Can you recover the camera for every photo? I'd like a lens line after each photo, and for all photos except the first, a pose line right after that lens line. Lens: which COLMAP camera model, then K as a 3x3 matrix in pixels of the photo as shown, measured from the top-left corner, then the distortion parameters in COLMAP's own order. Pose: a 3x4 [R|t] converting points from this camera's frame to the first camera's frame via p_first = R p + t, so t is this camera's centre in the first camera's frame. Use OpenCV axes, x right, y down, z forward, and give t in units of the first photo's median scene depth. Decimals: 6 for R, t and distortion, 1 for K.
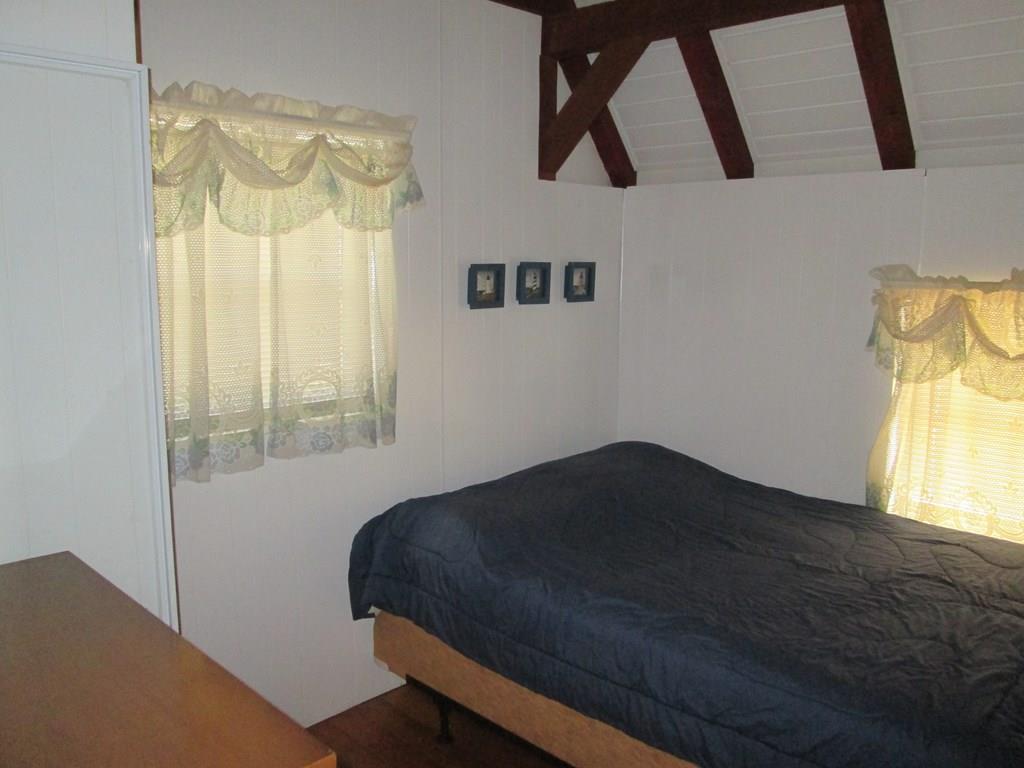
lens RADIAL K [[846.5, 0, 504.2], [0, 846.5, 388.0], [0, 0, 1]] dist [-0.047434, 0.013969]
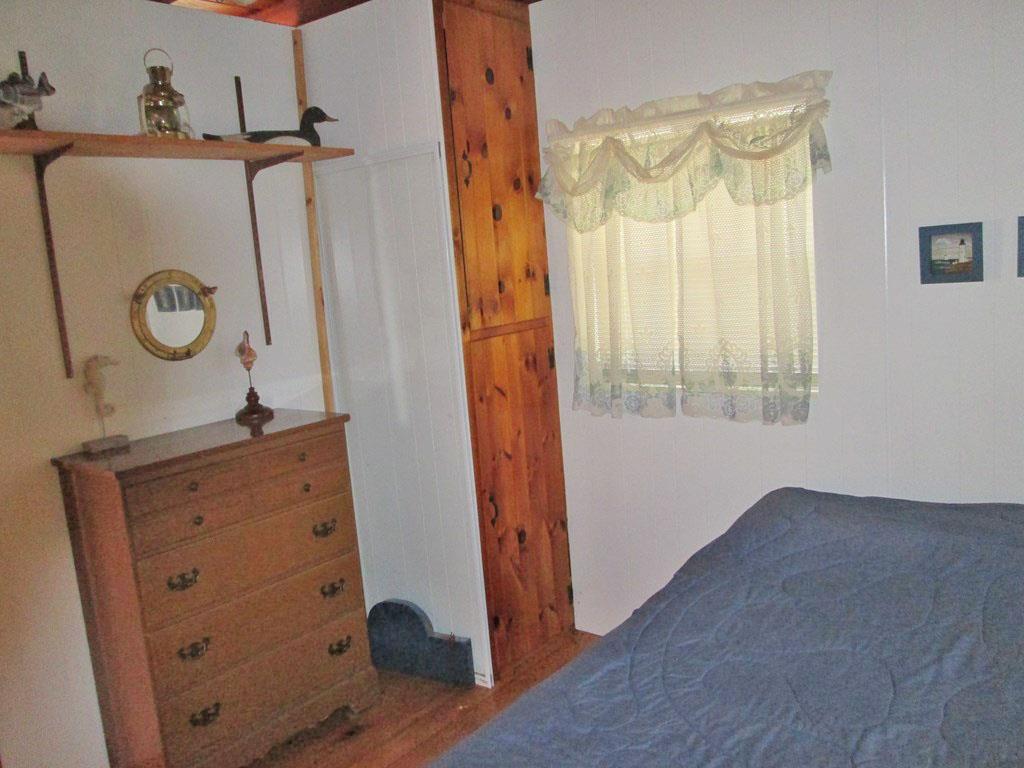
lens RADIAL K [[843.7, 0, 512.0], [0, 843.7, 384.0], [0, 0, 1]] dist [-0.210243, 0.004003]
pose [[0.089191, 0.144970, -0.985408, 0.753786], [-0.040109, 0.989071, 0.141879, -0.100170], [0.995207, 0.026869, 0.094031, 0.612863]]
